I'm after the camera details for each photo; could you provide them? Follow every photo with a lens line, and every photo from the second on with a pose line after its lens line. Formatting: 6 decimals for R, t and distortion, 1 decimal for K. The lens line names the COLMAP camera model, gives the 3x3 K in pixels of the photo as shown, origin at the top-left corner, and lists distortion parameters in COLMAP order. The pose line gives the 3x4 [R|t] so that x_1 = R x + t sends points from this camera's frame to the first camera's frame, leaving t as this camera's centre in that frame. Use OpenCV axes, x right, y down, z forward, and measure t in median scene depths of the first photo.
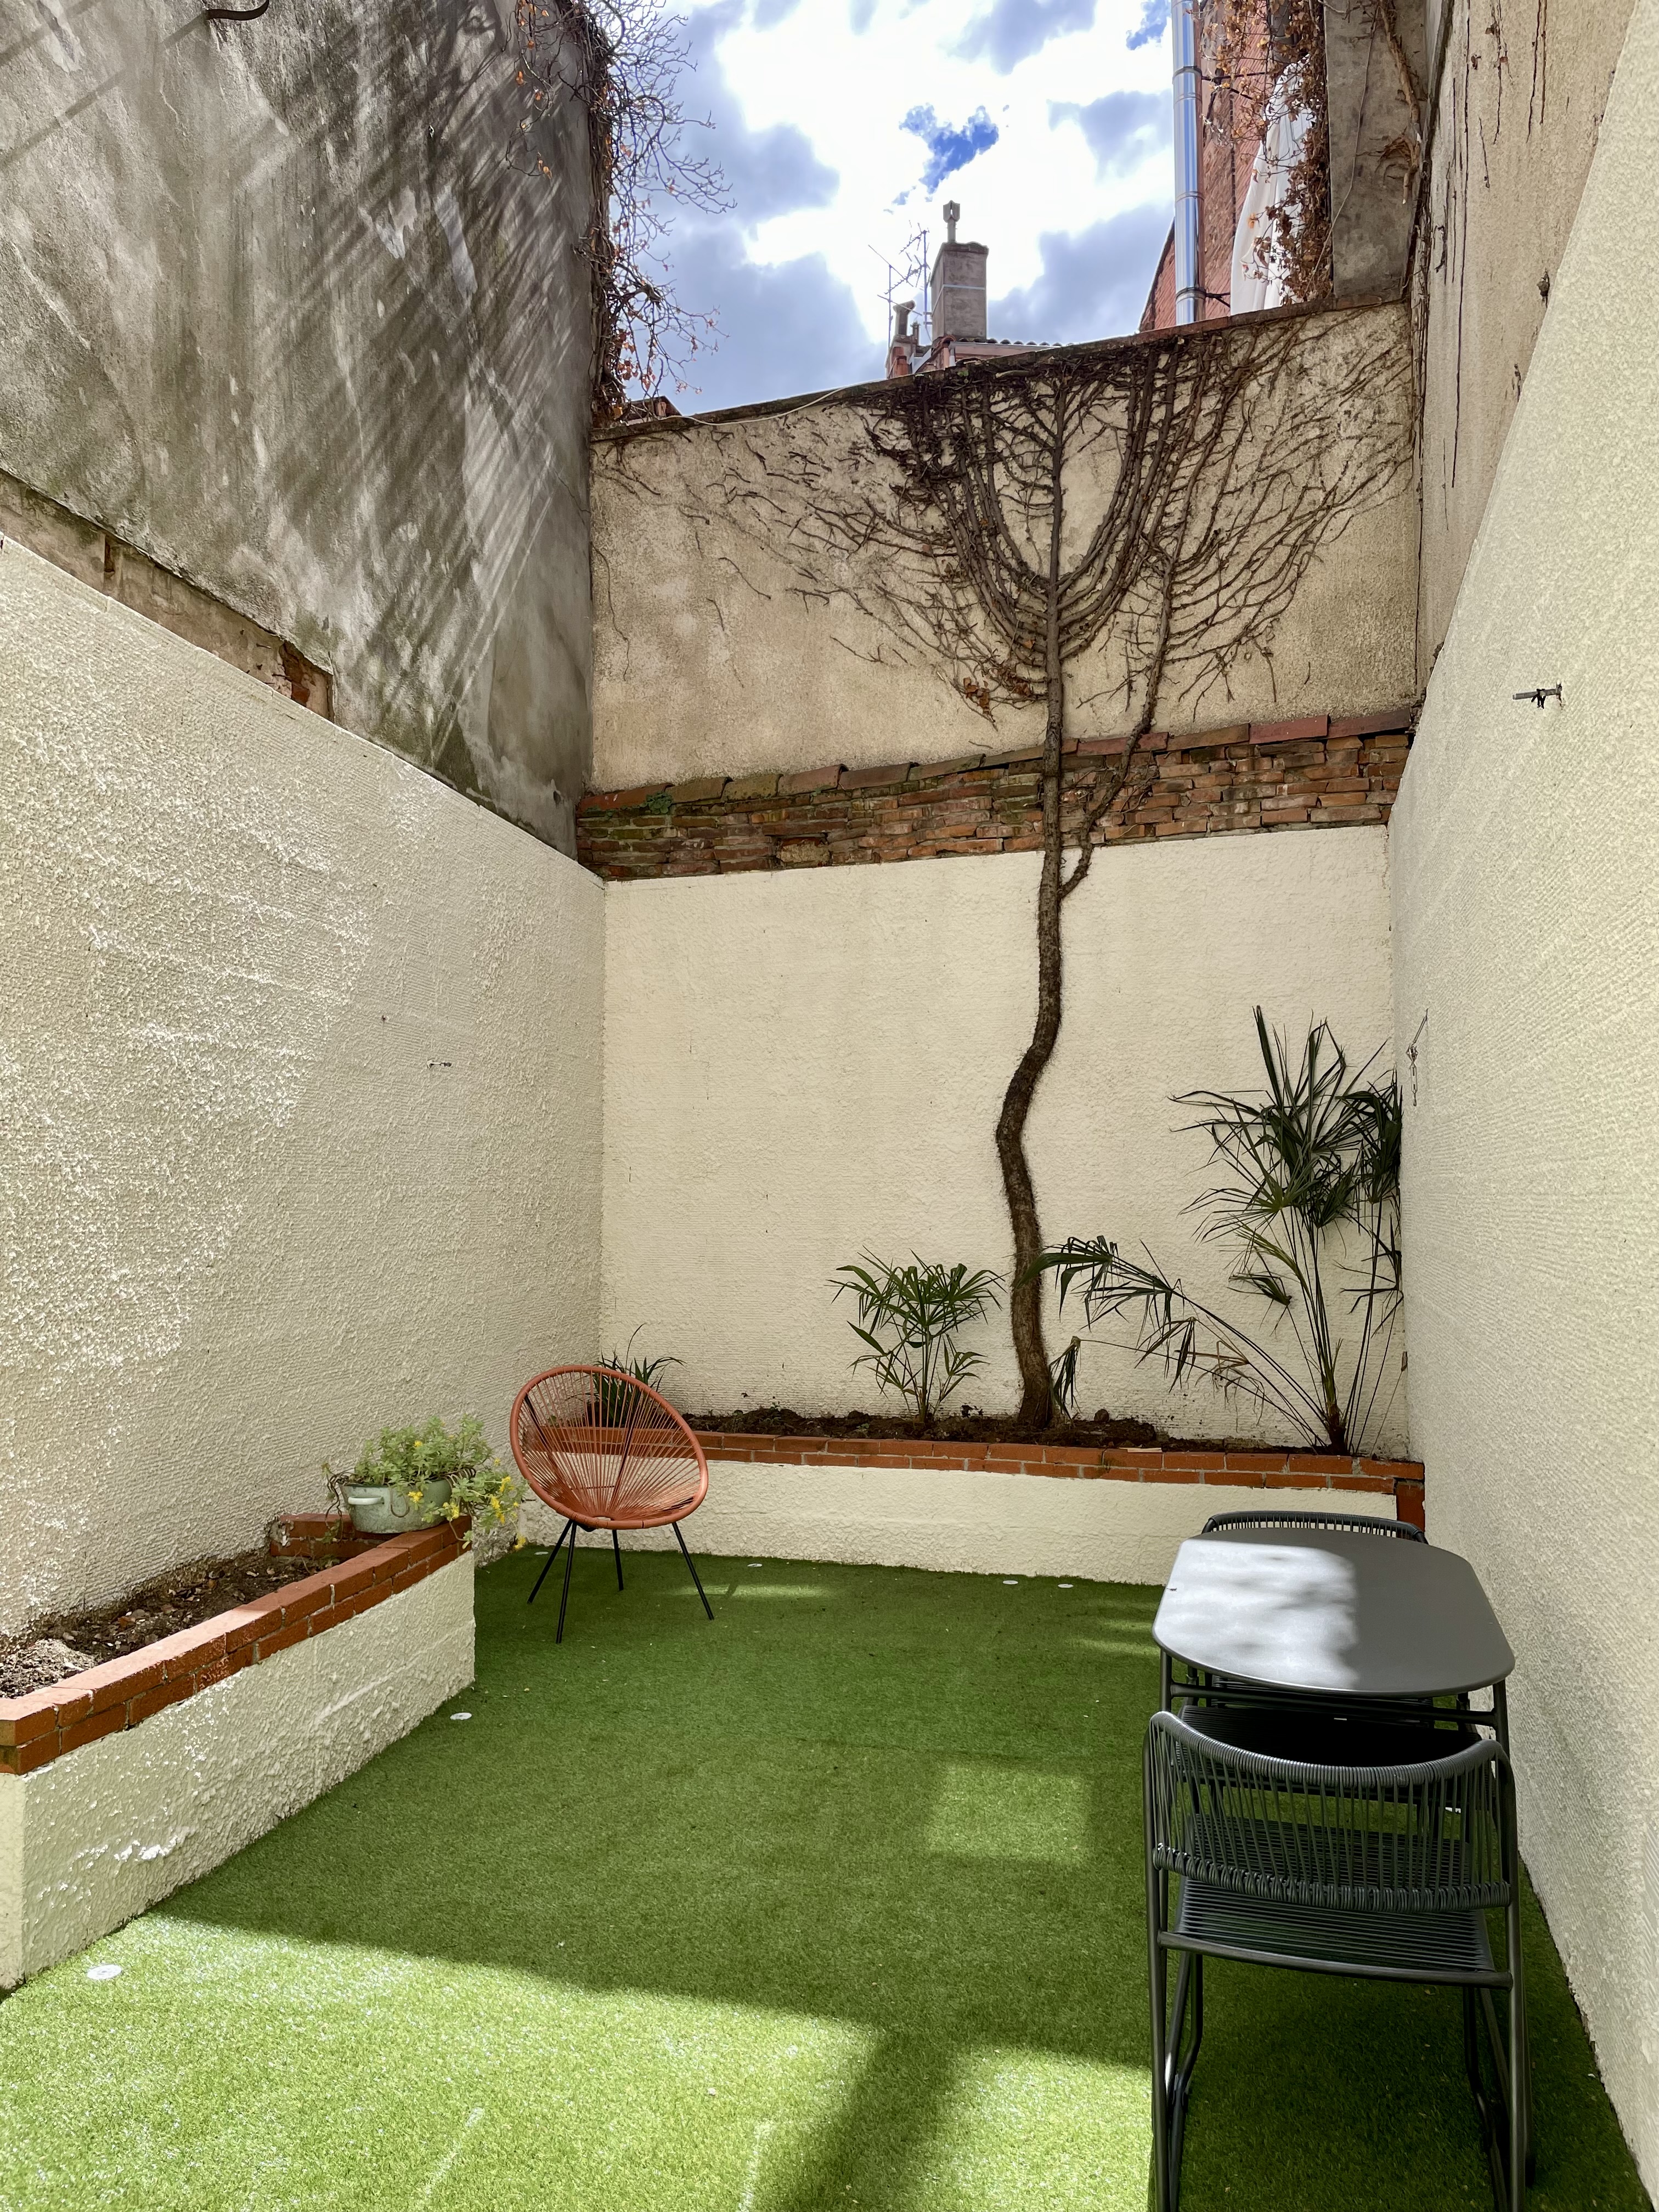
lens RADIAL K [[1679.9, 0, 832.9], [0, 1679.9, 1100.3], [0, 0, 1]] dist [0.073034, -0.101207]
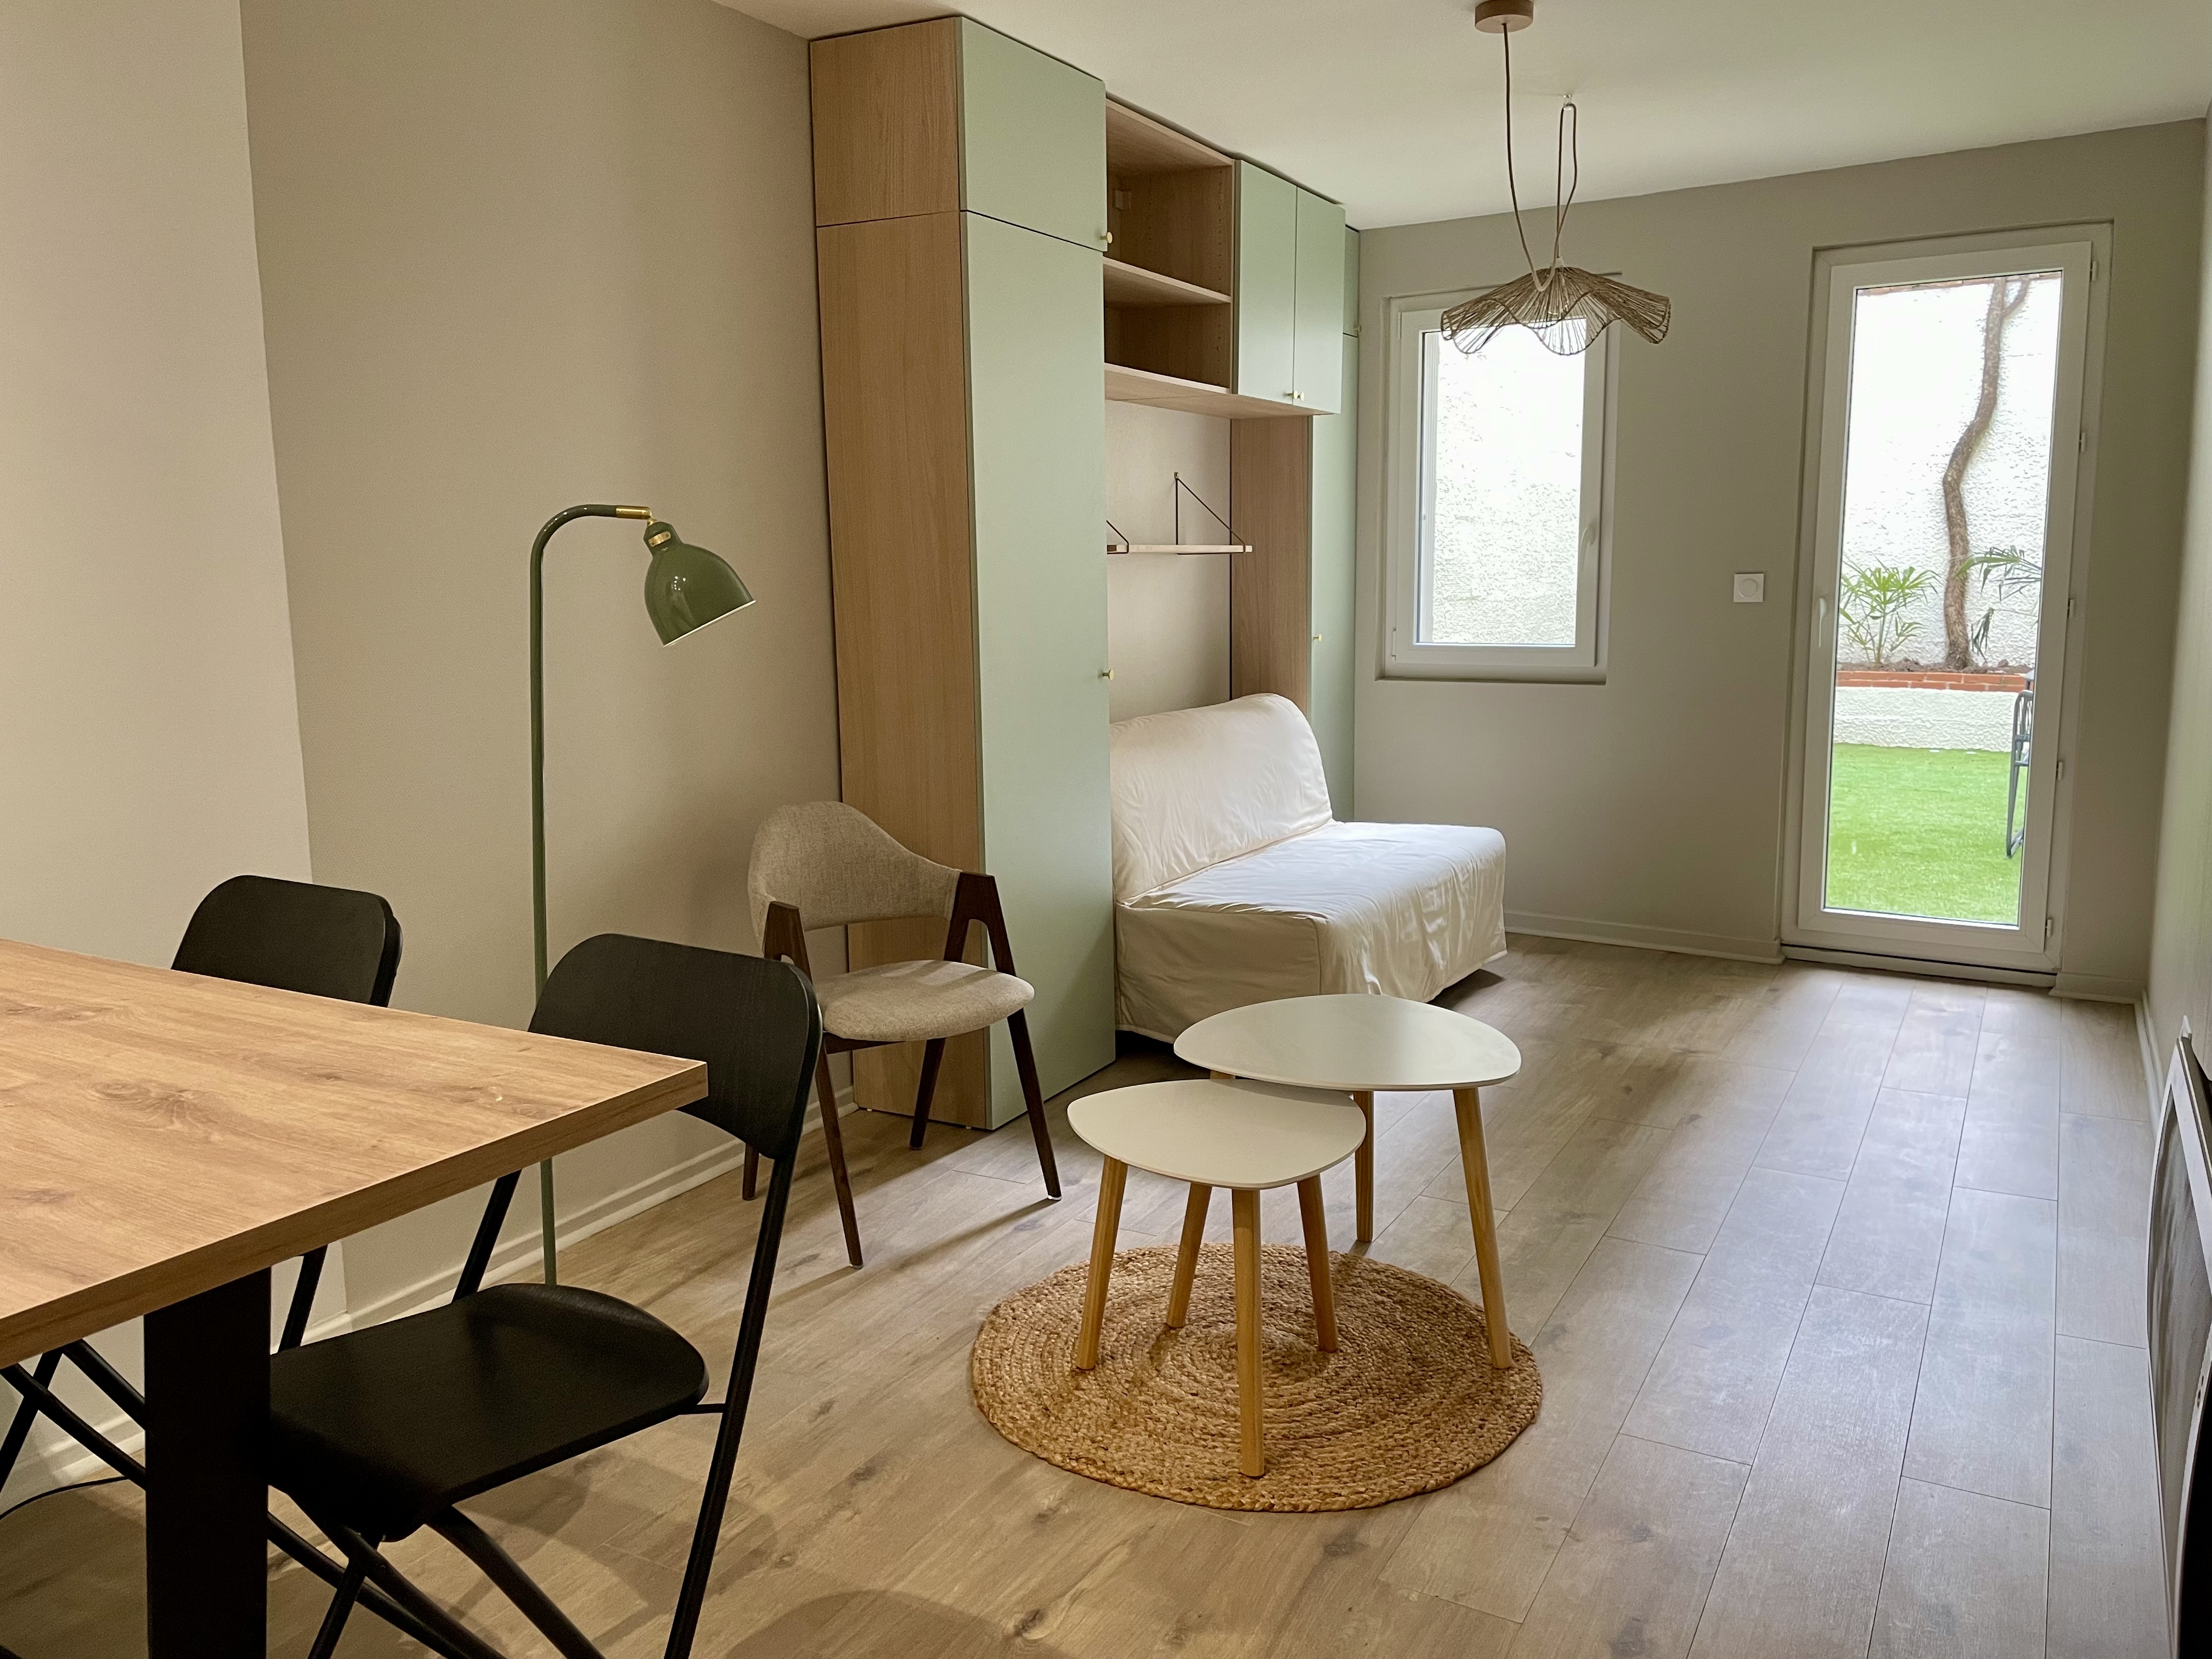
lens RADIAL K [[1679.9, 0, 1095.9], [0, 1679.9, 826.6], [0, 0, 1]] dist [0.073034, -0.101207]
pose [[0.944659, 0.042620, -0.325272, -0.116496], [0.033684, 0.973683, 0.225406, -0.049503], [0.326319, -0.223888, 0.918363, -0.761142]]
